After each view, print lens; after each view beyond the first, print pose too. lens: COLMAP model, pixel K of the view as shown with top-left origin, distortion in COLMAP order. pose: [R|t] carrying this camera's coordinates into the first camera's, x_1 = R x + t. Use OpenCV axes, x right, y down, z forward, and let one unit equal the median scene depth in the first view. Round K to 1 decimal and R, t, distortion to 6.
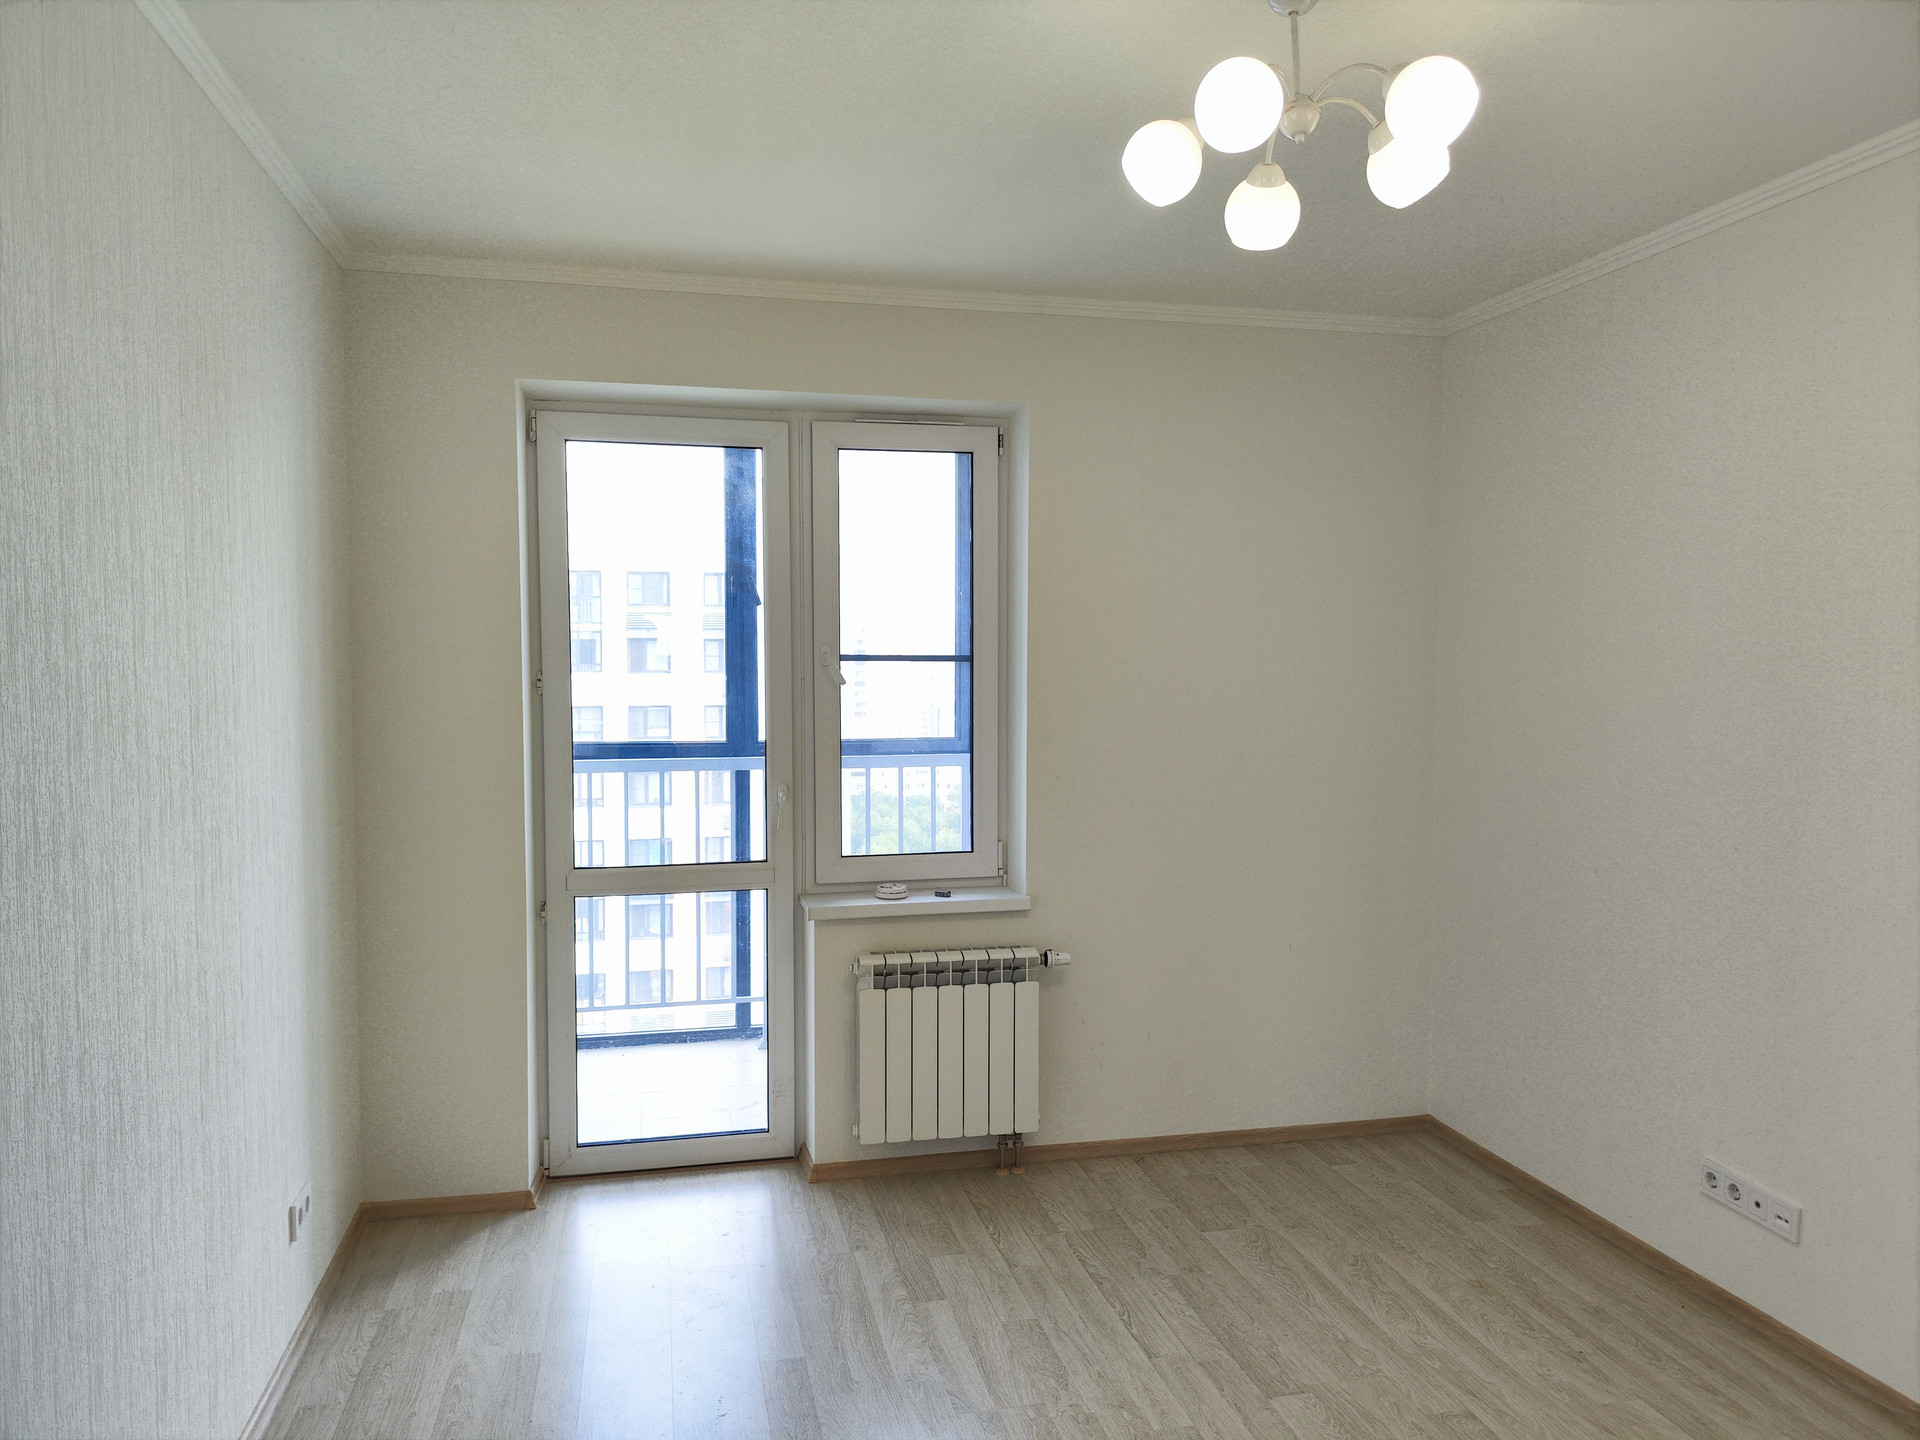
lens RADIAL K [[1350.9, 0, 960.0], [0, 1350.9, 720.0], [0, 0, 1]] dist [0.069550, -0.030189]
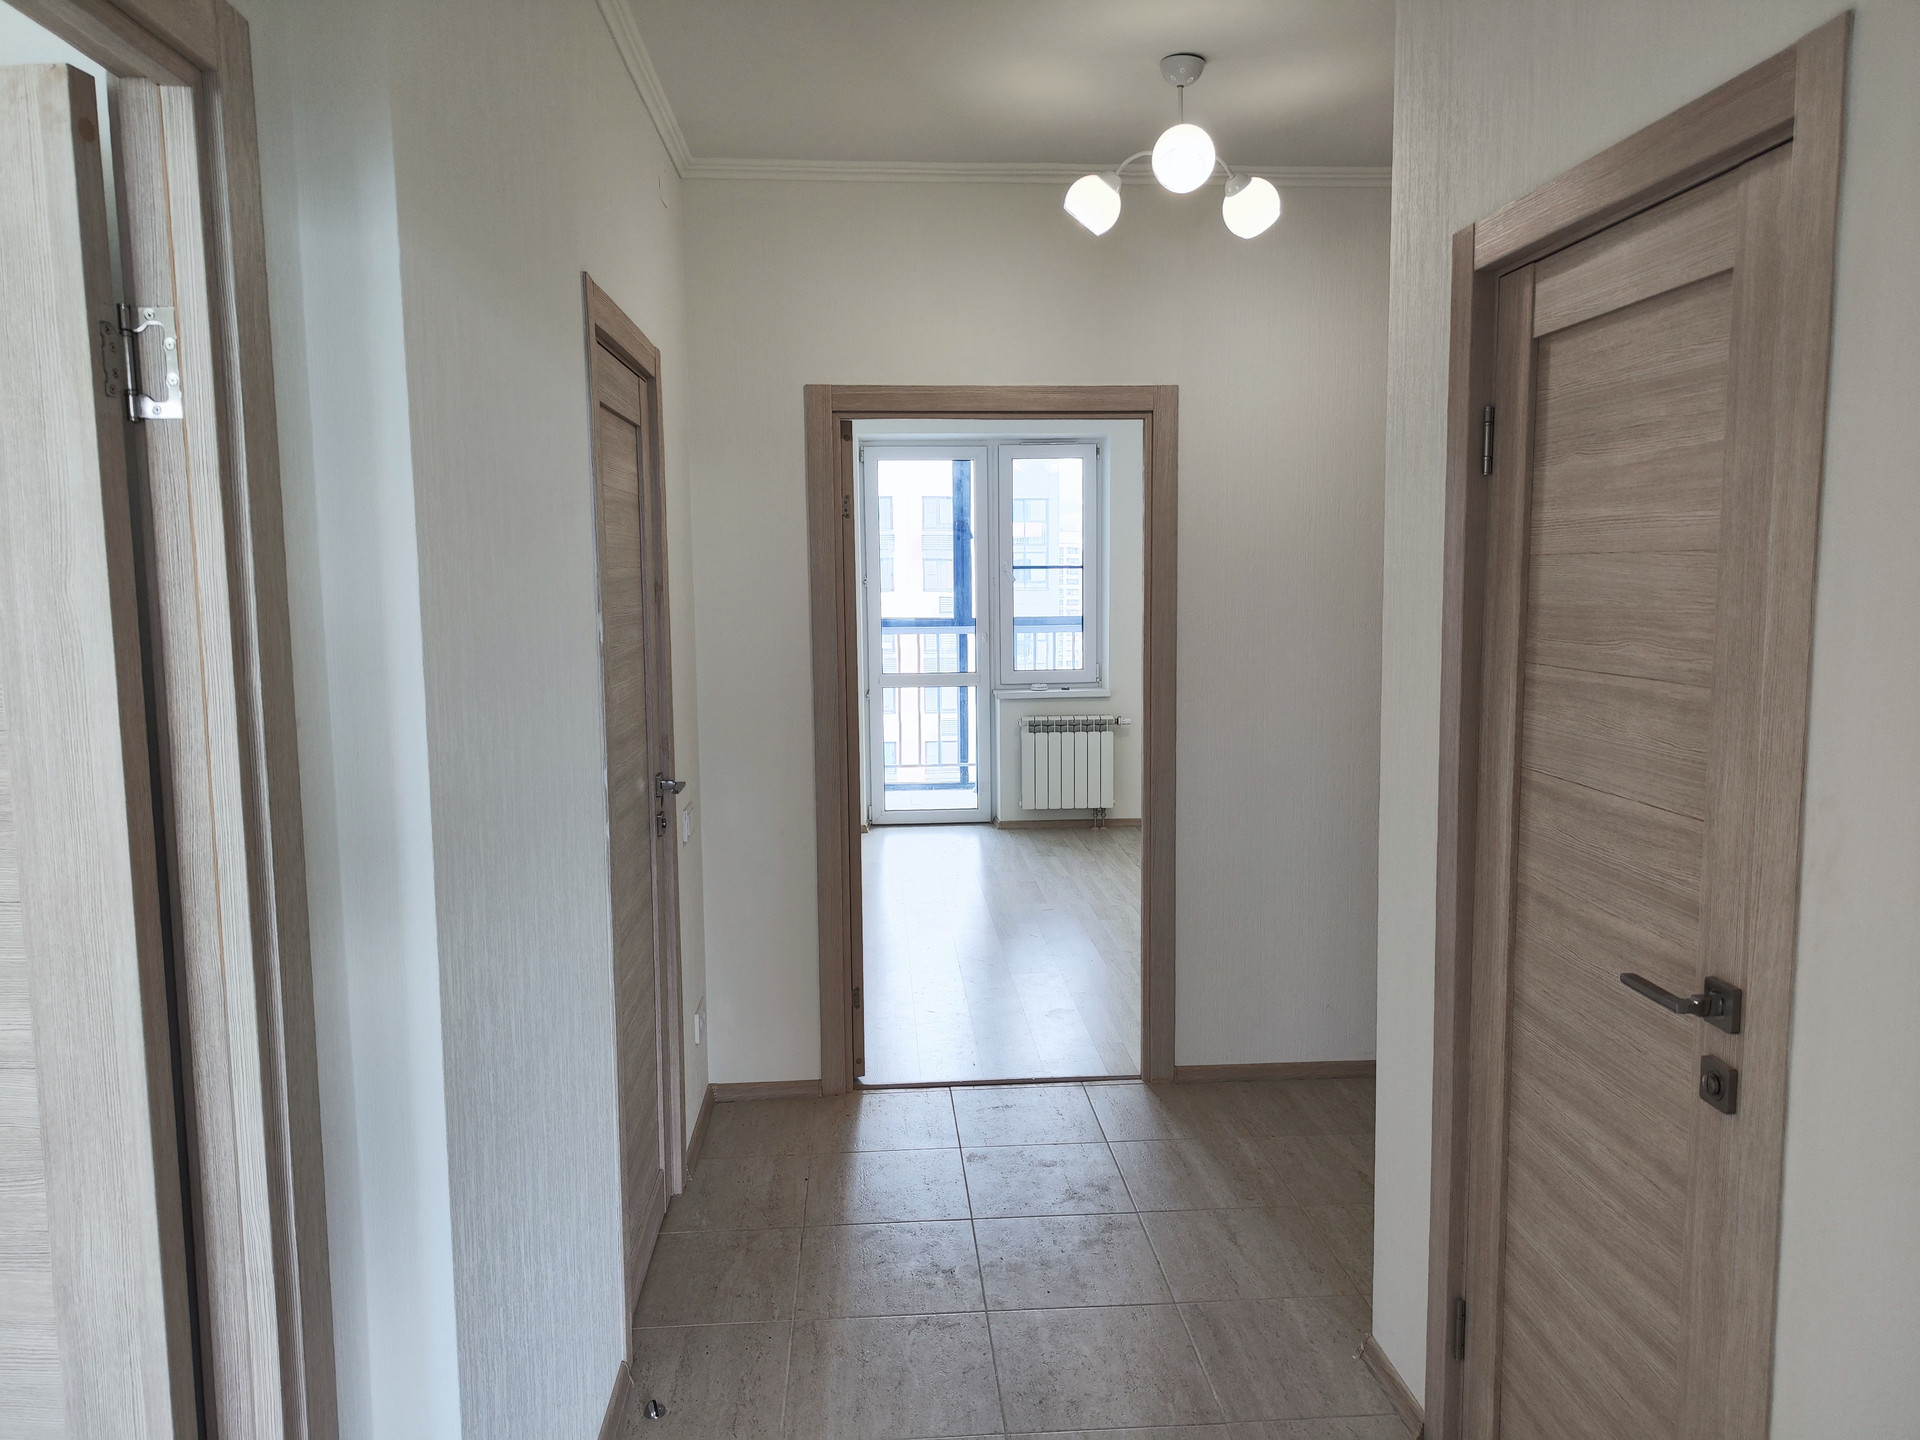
lens RADIAL K [[1350.9, 0, 960.0], [0, 1350.9, 720.0], [0, 0, 1]] dist [0.069550, -0.030189]
pose [[0.987422, 0.005029, -0.158029, 0.143871], [0.002253, 0.998945, 0.045866, 0.083609], [0.158093, -0.045645, 0.986369, -0.936773]]
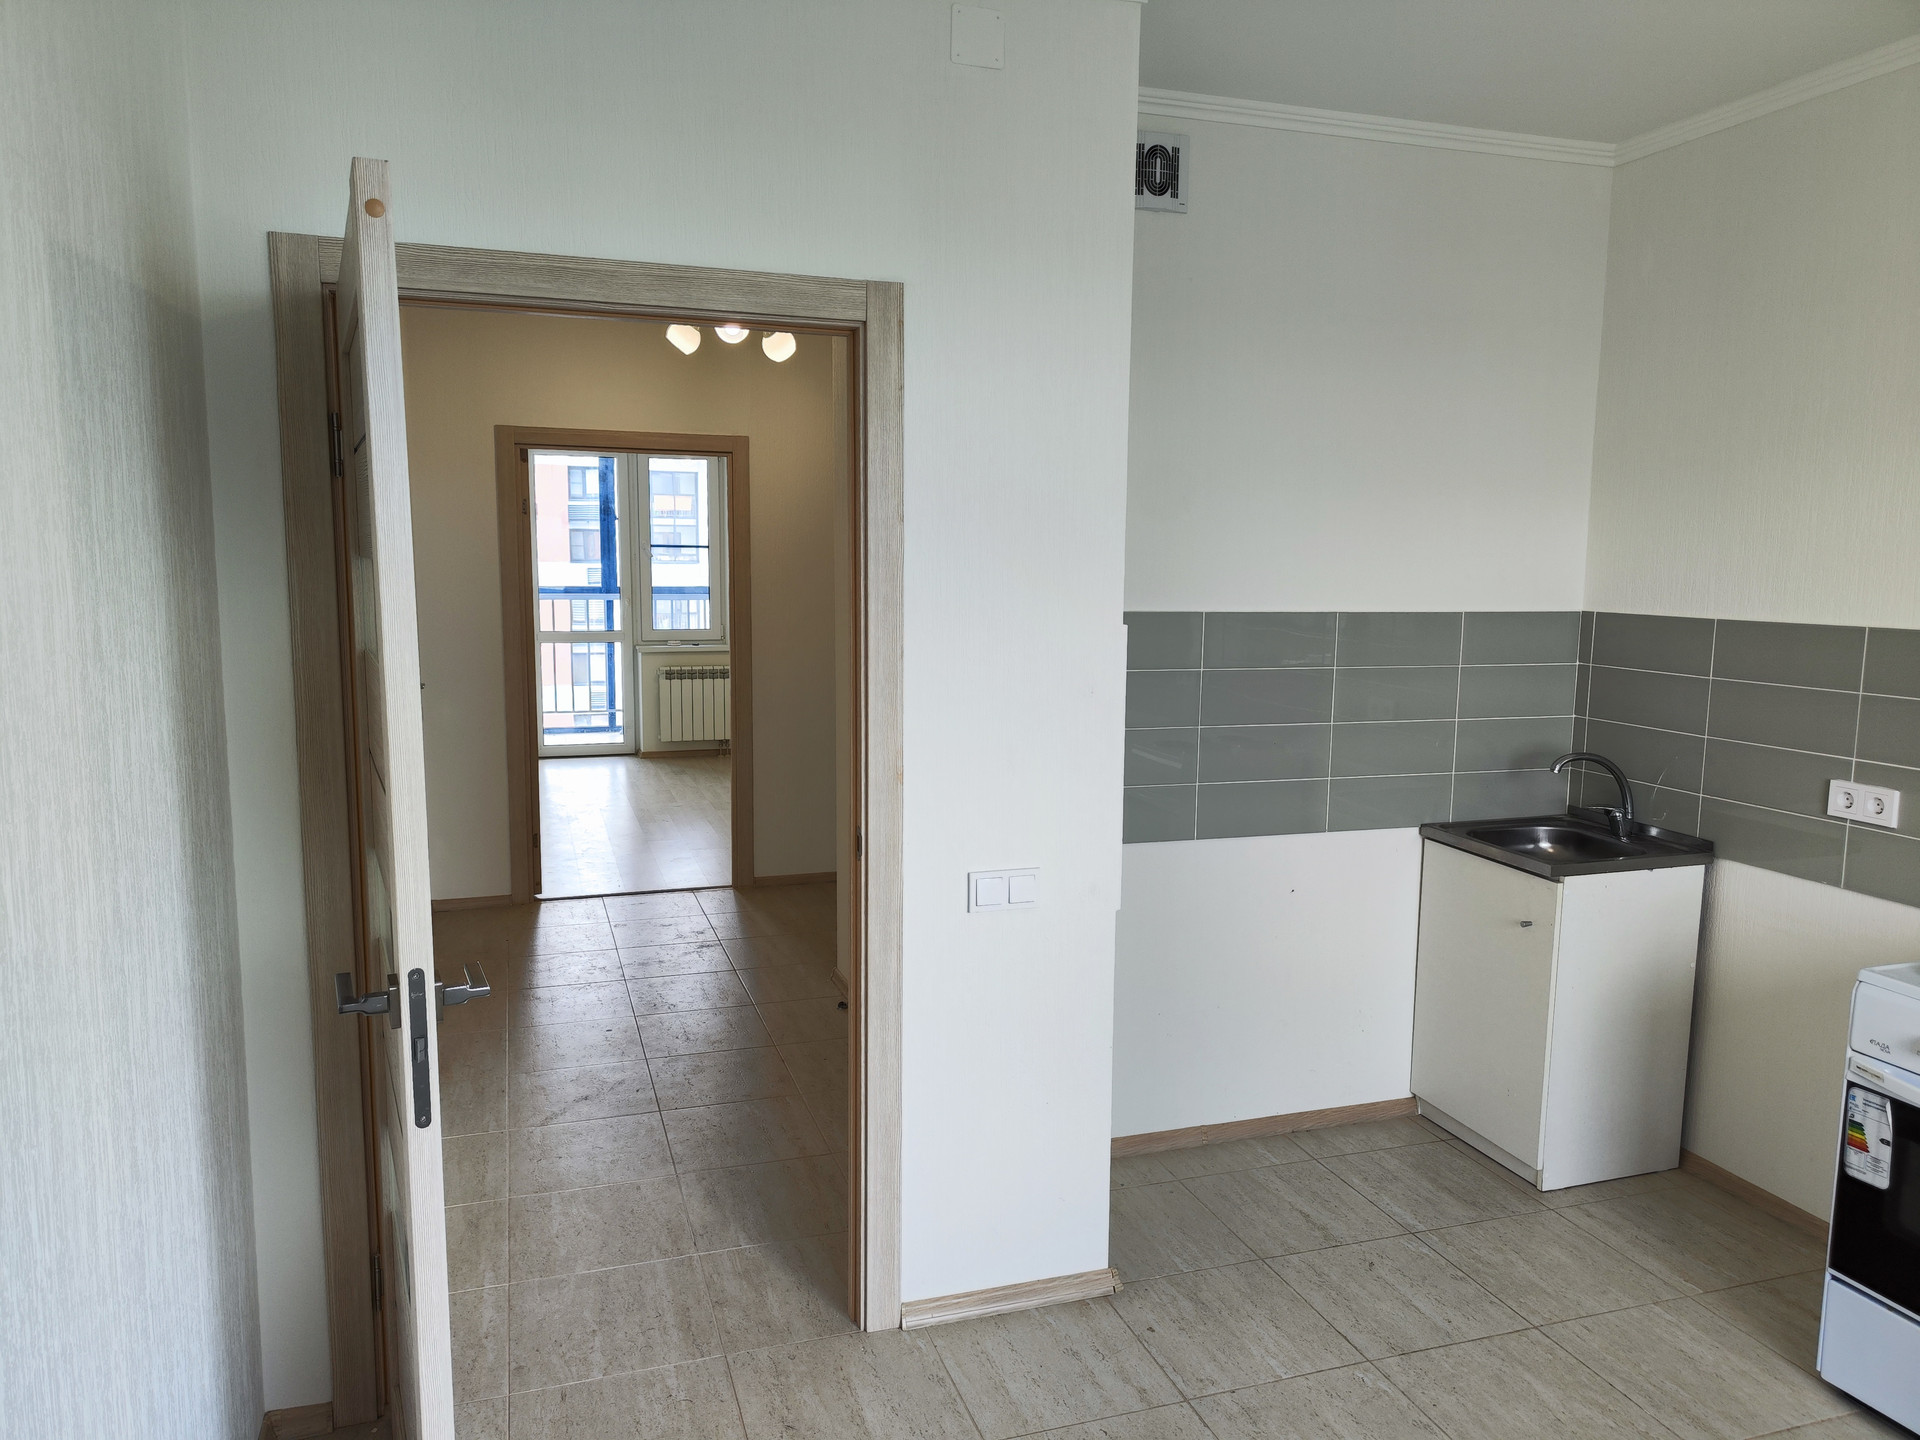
lens RADIAL K [[1350.9, 0, 960.0], [0, 1350.9, 720.0], [0, 0, 1]] dist [0.069550, -0.030189]
pose [[0.995578, -0.003049, 0.093889, 0.228684], [-0.002980, 0.997946, 0.063998, 0.106109], [-0.093891, -0.063995, 0.993524, -1.453314]]
